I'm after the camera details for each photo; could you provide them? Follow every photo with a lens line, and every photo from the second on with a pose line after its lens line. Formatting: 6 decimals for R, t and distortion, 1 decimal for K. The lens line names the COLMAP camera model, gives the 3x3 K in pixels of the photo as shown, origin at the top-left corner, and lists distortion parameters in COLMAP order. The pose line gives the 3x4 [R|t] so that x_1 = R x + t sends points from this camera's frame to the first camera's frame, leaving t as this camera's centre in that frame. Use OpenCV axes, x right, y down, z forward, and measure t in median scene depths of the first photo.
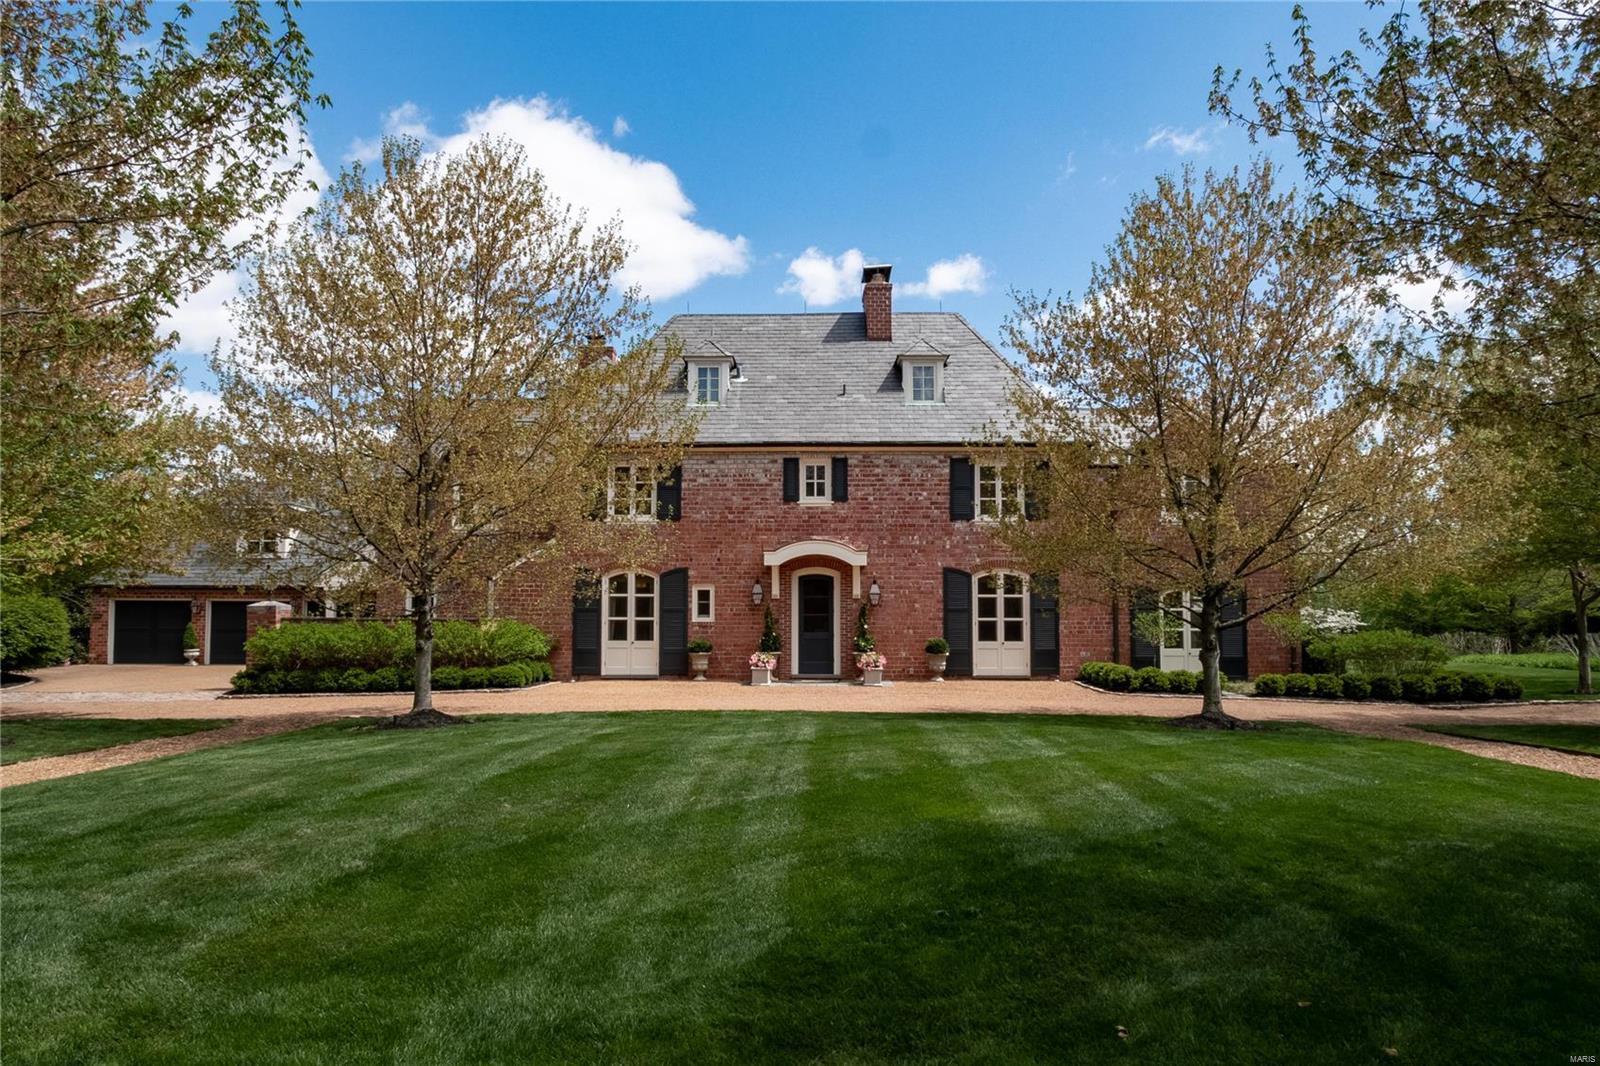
lens RADIAL K [[1085.7, 0, 800.0], [0, 1085.7, 533.0], [0, 0, 1]] dist [-0.009498, -0.002485]
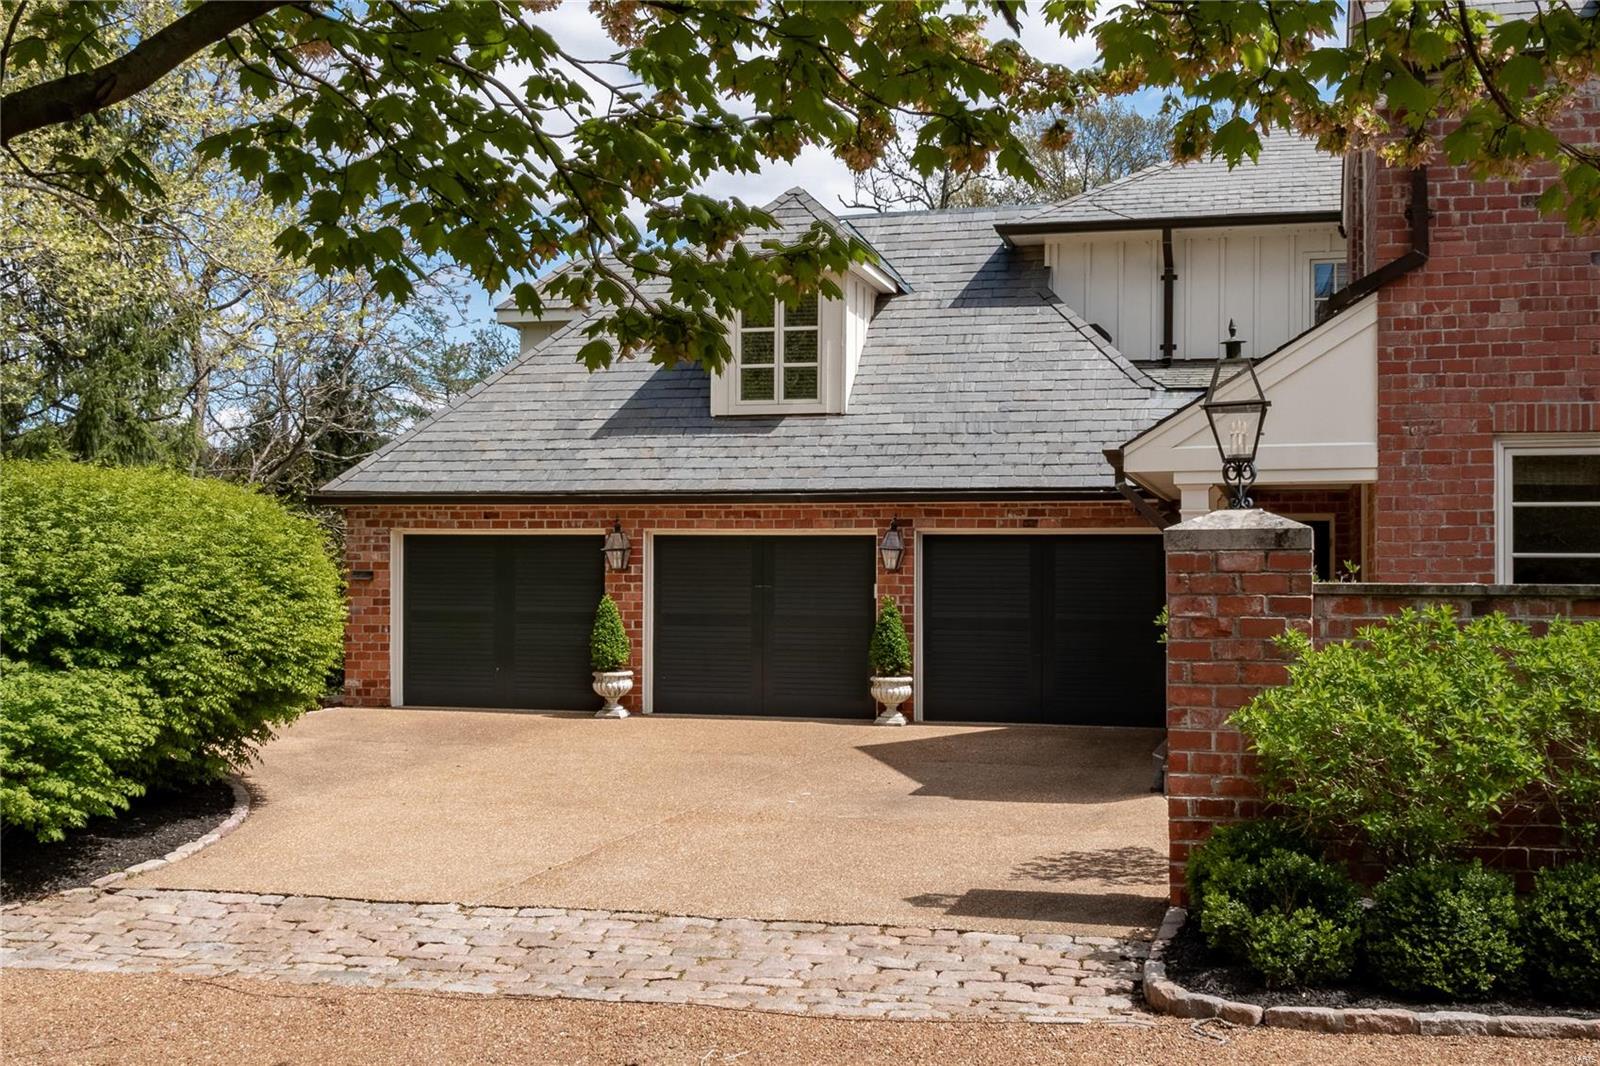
lens RADIAL K [[1761.7, 0, 800.0], [0, 1761.7, 533.0], [0, 0, 1]] dist [-0.001978, 0.002967]
pose [[0.962642, 0.001406, -0.270775, -0.349706], [0.012070, 0.998770, 0.048095, 0.035938], [0.270510, -0.049567, 0.961440, 0.470706]]
